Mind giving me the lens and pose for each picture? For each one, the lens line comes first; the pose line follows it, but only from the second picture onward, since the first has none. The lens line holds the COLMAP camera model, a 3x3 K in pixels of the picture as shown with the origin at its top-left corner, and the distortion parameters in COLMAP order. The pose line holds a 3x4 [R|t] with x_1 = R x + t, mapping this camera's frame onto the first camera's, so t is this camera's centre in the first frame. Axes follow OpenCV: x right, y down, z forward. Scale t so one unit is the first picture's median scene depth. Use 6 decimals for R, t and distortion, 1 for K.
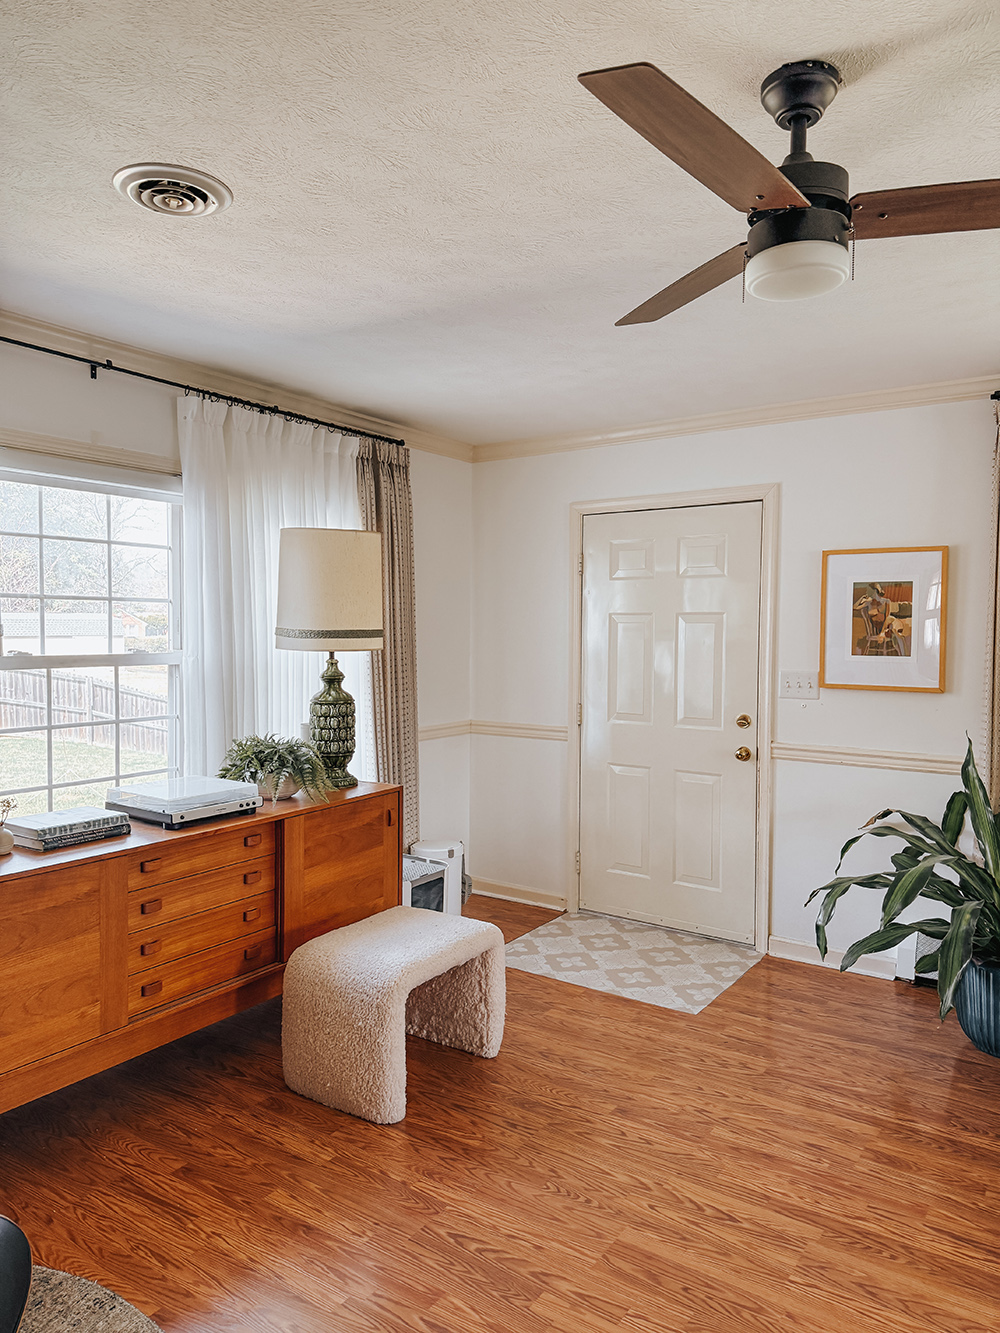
lens RADIAL K [[937.4, 0, 501.3], [0, 937.4, 668.4], [0, 0, 1]] dist [-0.009199, -0.008819]
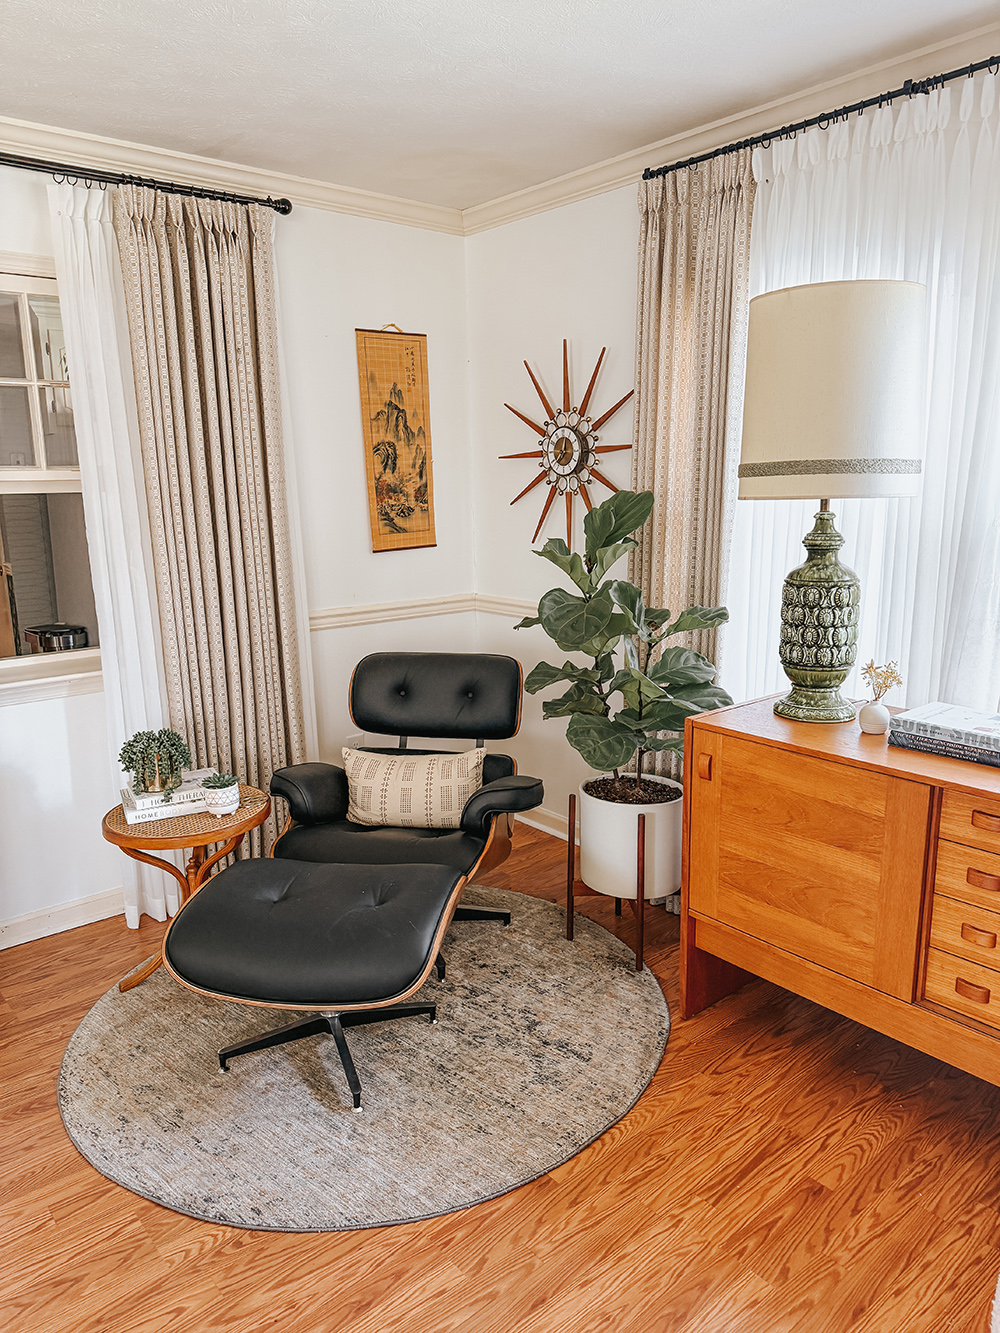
lens RADIAL K [[937.4, 0, 503.4], [0, 937.4, 669.2], [0, 0, 1]] dist [-0.009199, -0.008819]
pose [[-0.277093, 0.189323, -0.942007, 0.389786], [-0.031396, 0.978088, 0.205810, -0.026817], [0.960330, 0.086603, -0.265077, 0.974692]]
